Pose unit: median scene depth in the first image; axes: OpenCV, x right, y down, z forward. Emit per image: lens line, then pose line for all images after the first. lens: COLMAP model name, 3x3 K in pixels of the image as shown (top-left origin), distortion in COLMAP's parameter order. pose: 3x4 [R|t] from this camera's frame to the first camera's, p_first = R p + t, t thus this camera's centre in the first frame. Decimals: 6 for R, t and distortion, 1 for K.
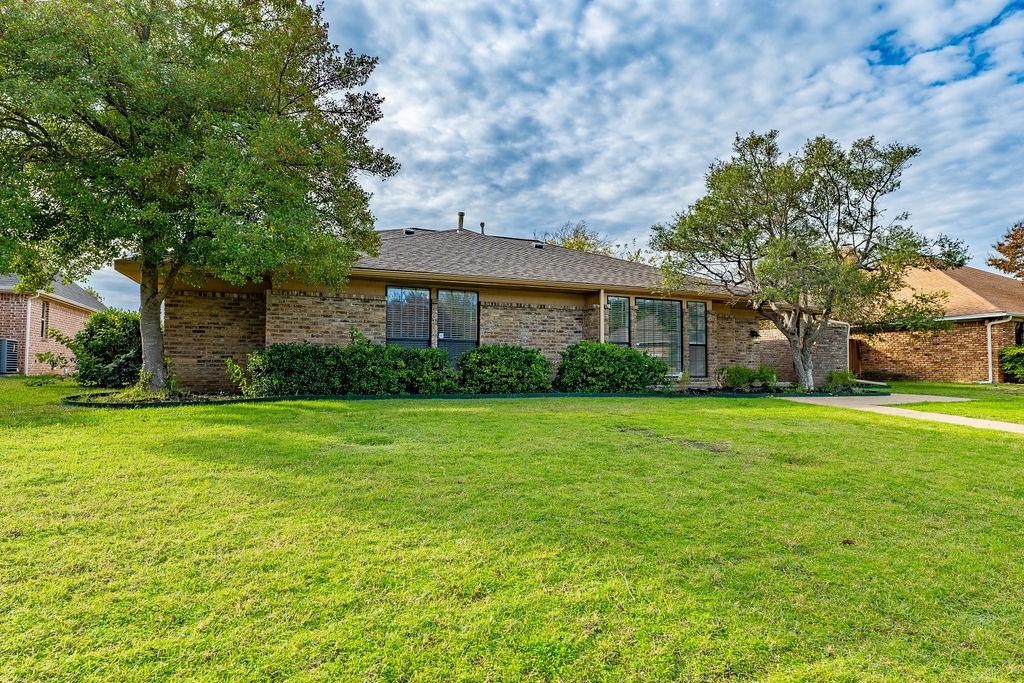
lens RADIAL K [[586.7, 0, 512.0], [0, 586.7, 341.5], [0, 0, 1]] dist [0.001253, 0.000027]
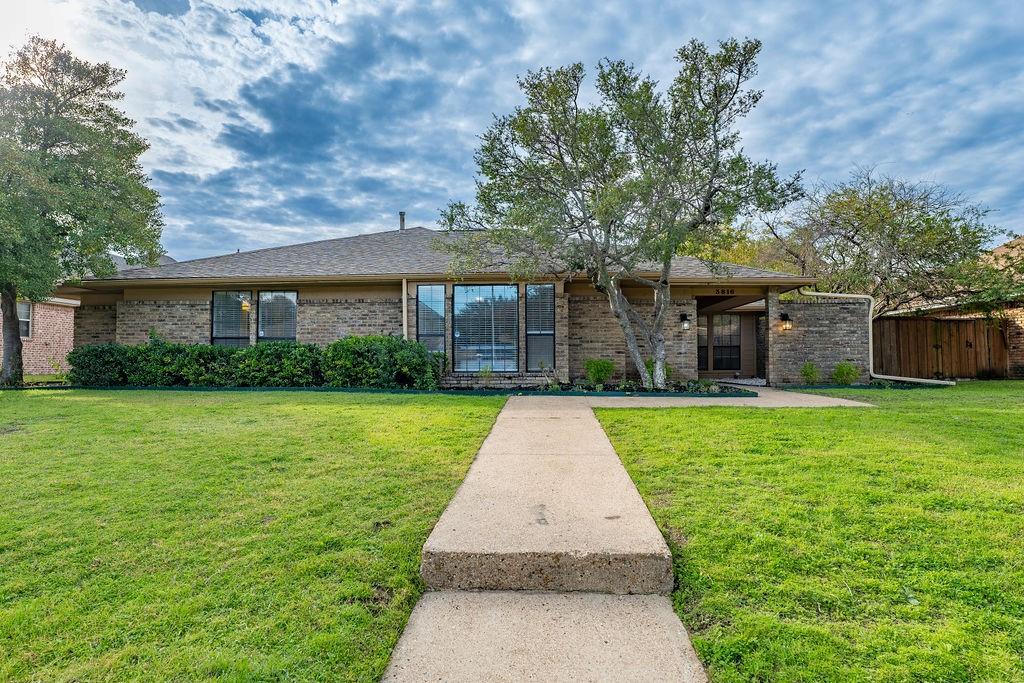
lens RADIAL K [[556.1, 0, 512.0], [0, 556.1, 341.5], [0, 0, 1]] dist [0.000966, -0.000051]
pose [[0.884719, -0.022996, -0.465558, 0.665203], [0.028715, 0.999574, 0.005196, 0.010971], [0.465240, -0.017965, 0.885002, 0.261696]]
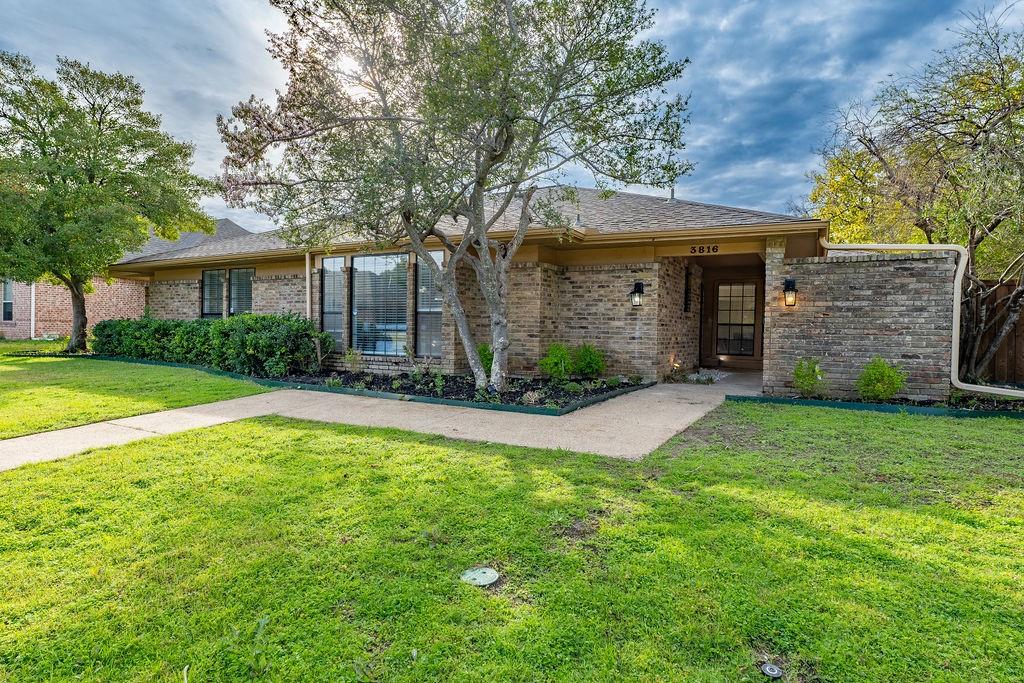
lens RADIAL K [[556.1, 0, 512.0], [0, 556.1, 341.5], [0, 0, 1]] dist [0.000966, -0.000051]
pose [[0.590172, 0.024152, -0.806916, 0.930212], [0.026227, 0.998451, 0.049067, 0.010834], [0.806851, -0.050121, 0.588625, 0.689599]]
